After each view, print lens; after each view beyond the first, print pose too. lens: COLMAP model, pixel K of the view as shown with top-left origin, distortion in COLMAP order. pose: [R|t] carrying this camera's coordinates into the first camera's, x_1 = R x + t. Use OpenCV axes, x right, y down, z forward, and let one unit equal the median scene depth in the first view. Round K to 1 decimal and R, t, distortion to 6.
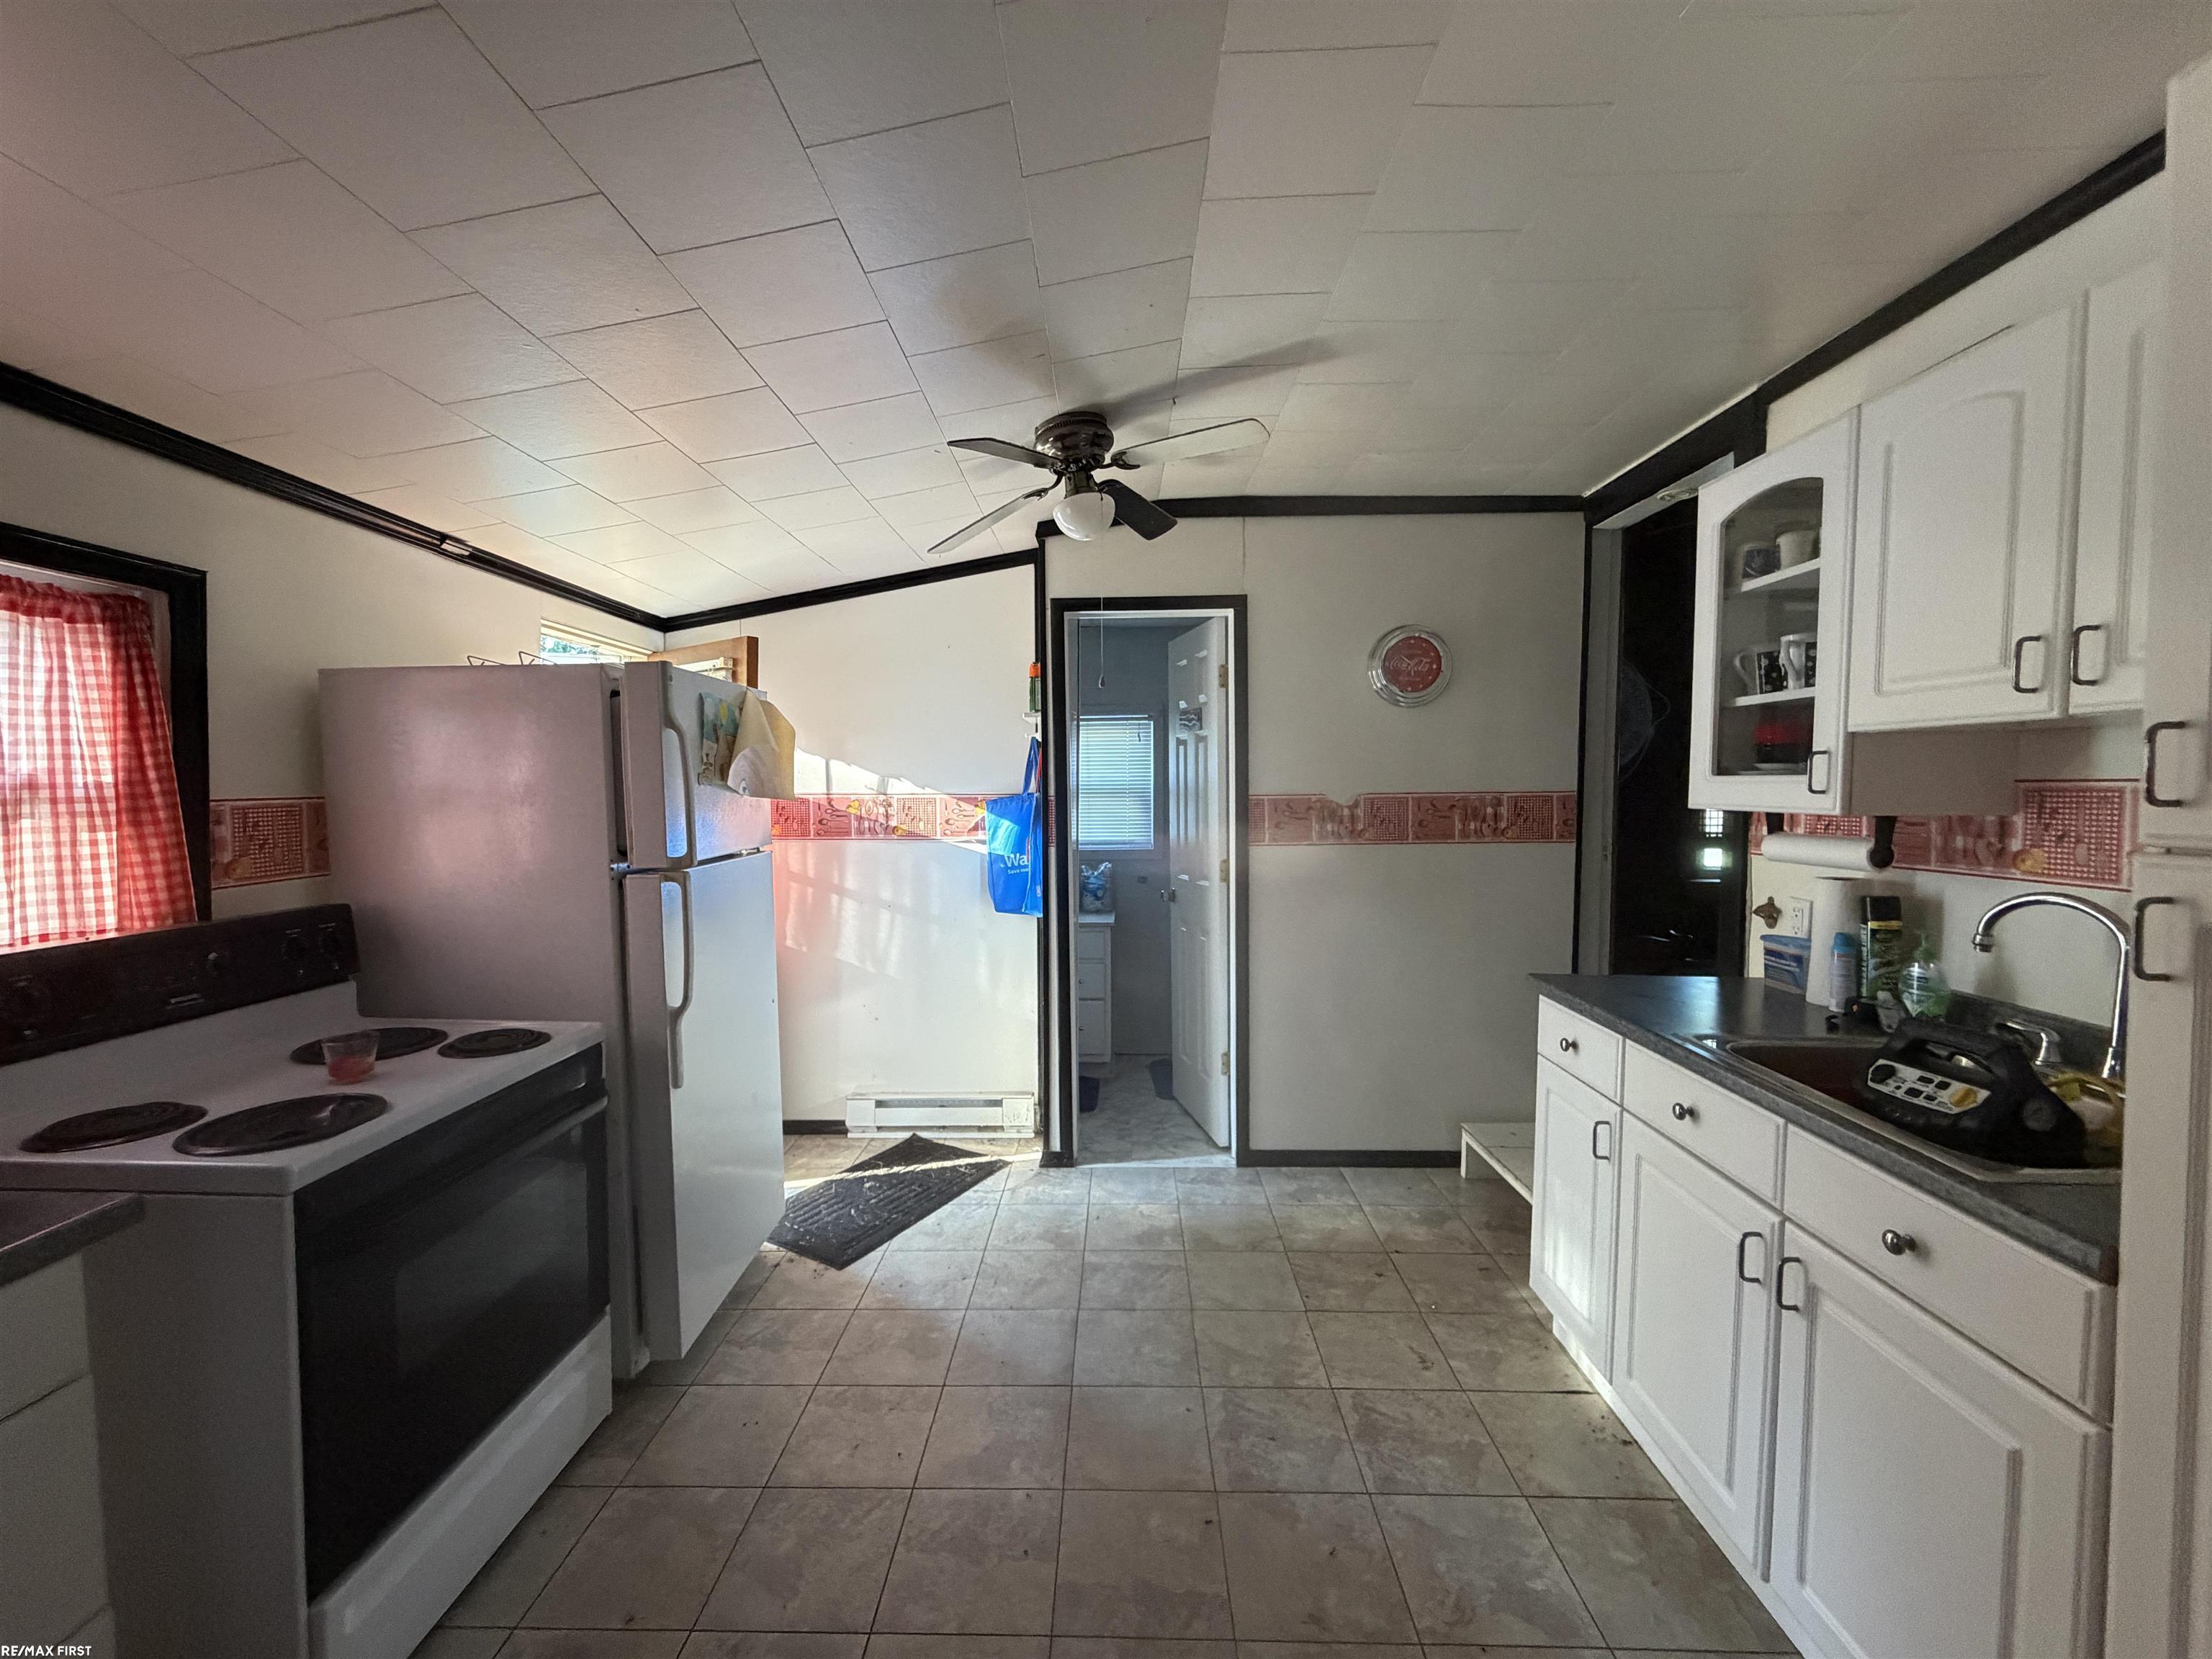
lens RADIAL K [[881.4, 0, 1102.5], [0, 881.4, 835.0], [0, 0, 1]] dist [-0.001409, 0.000070]
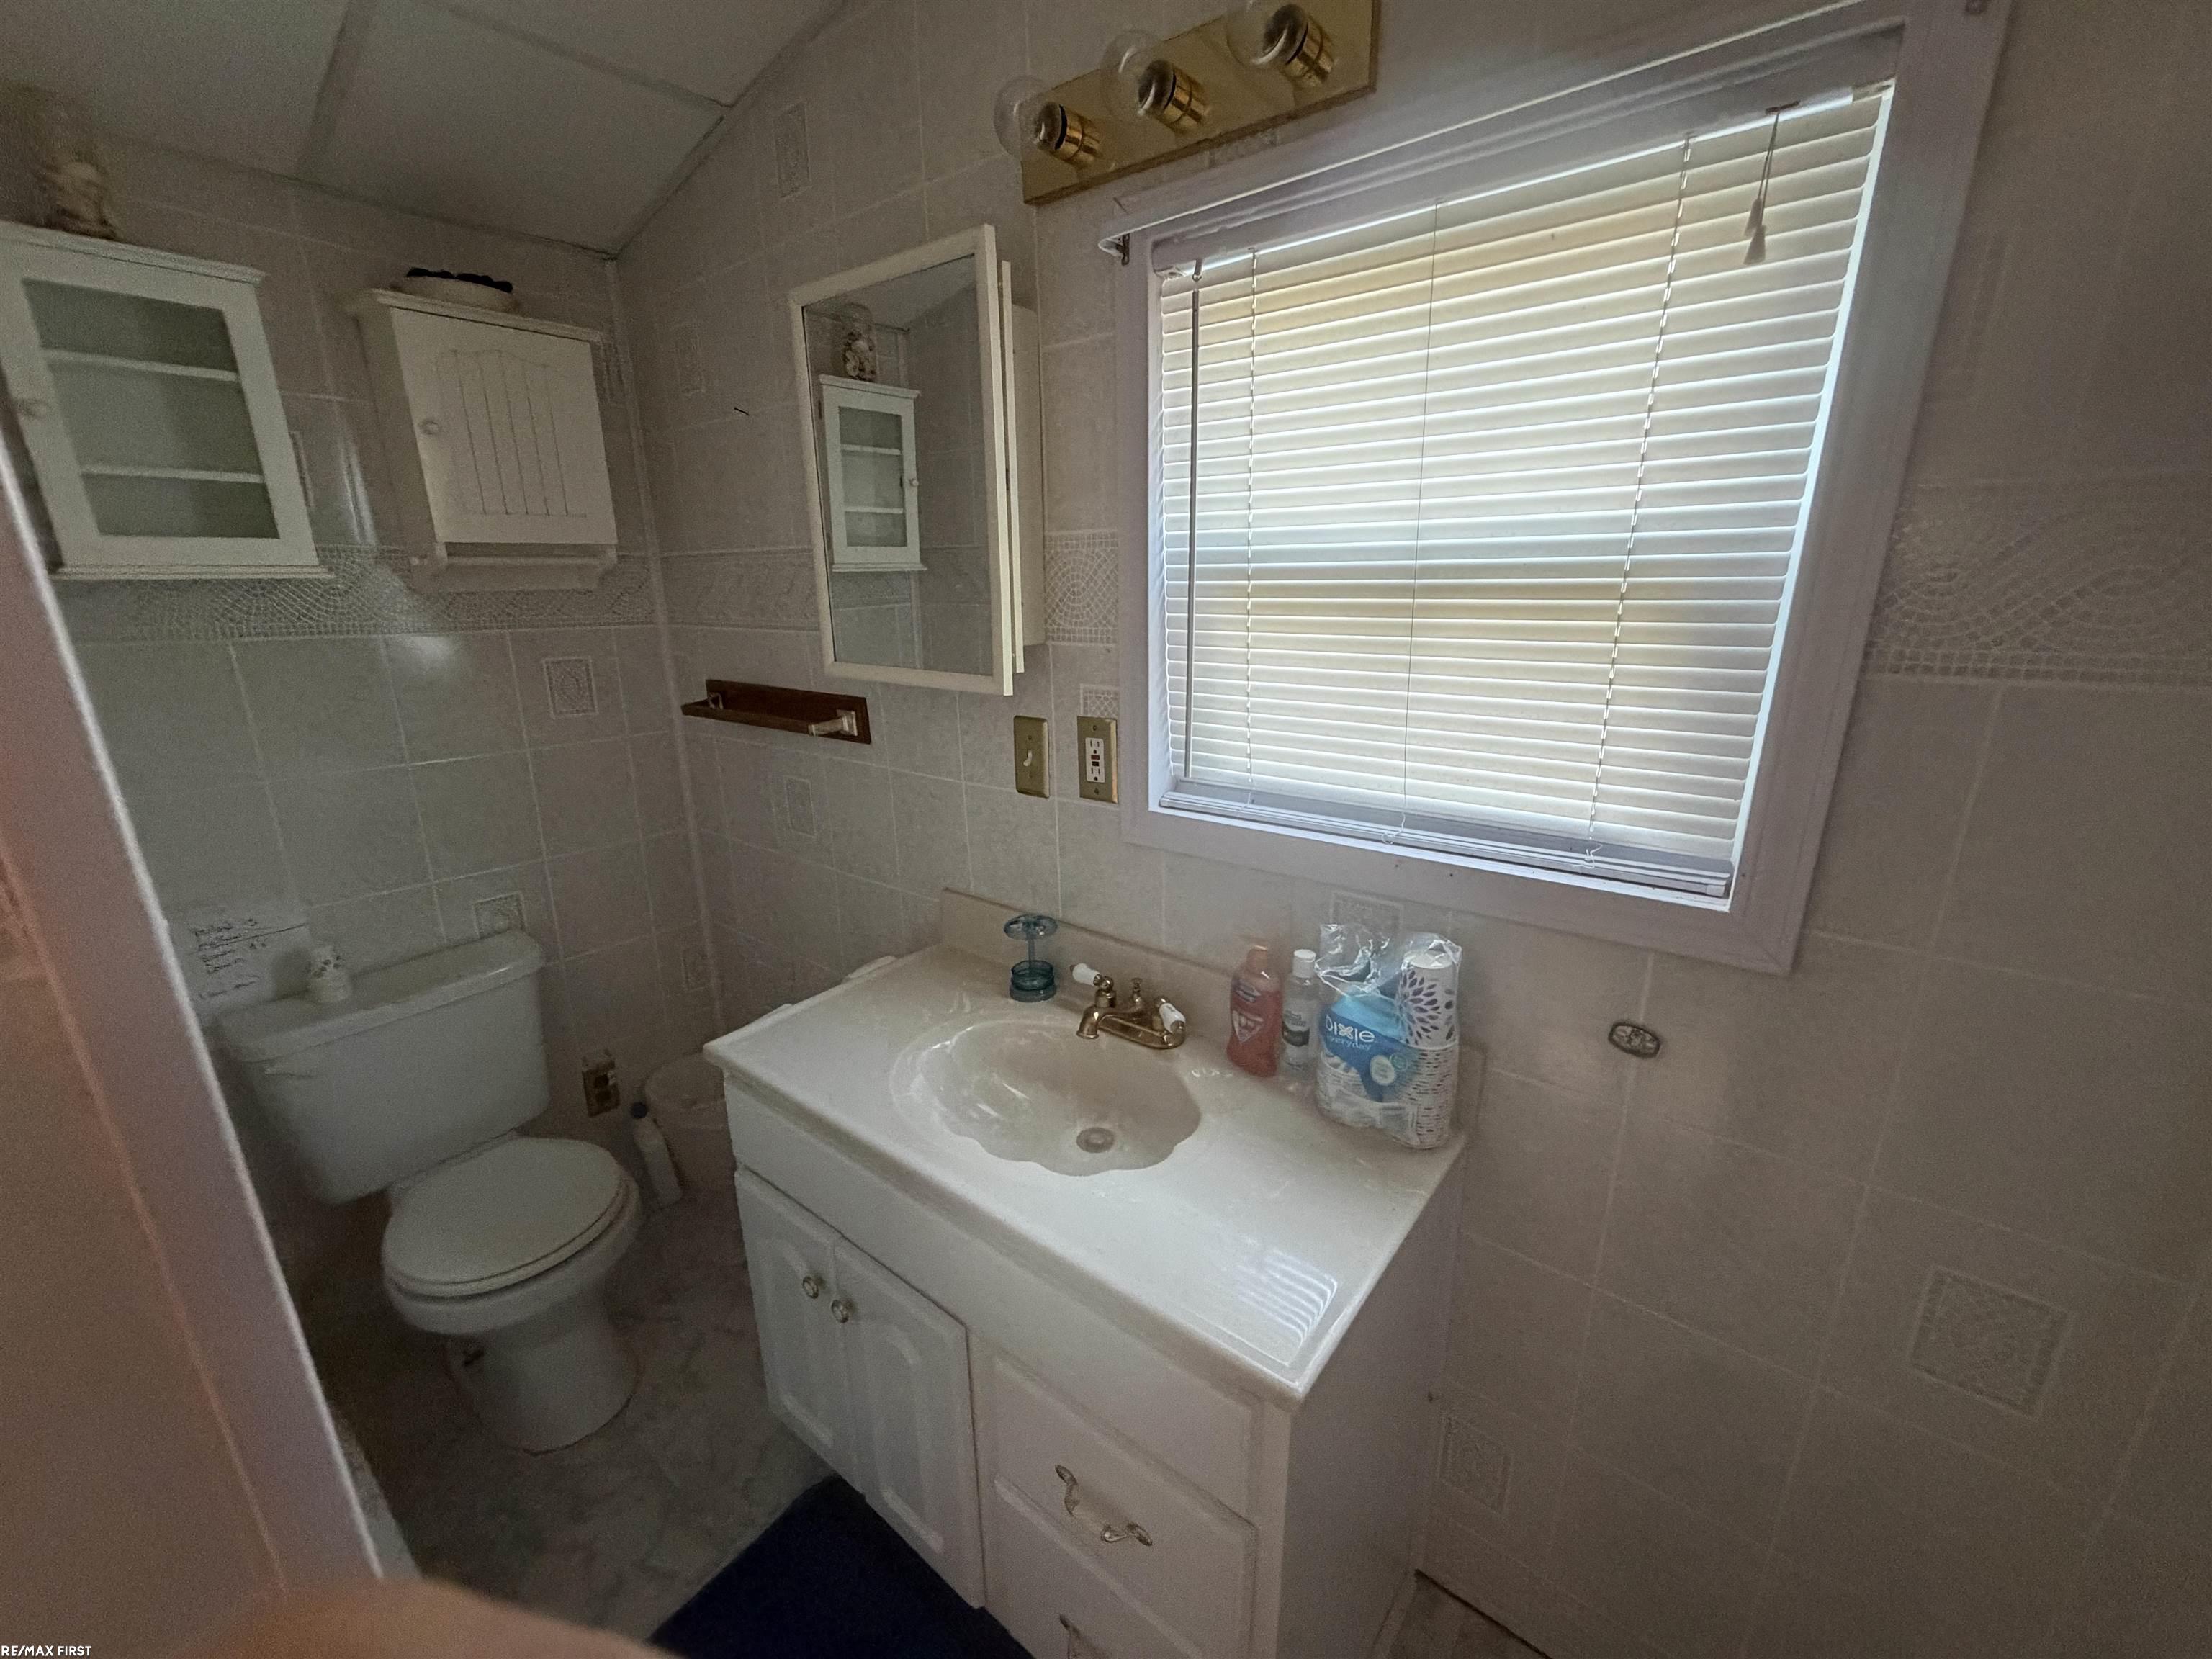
lens RADIAL K [[881.4, 0, 1106.2], [0, 881.4, 828.8], [0, 0, 1]] dist [-0.001409, 0.000070]
pose [[0.803599, 0.170554, -0.570210, 0.057466], [-0.035247, 0.970017, 0.240467, -0.043919], [0.594126, -0.173141, 0.785517, 0.793888]]
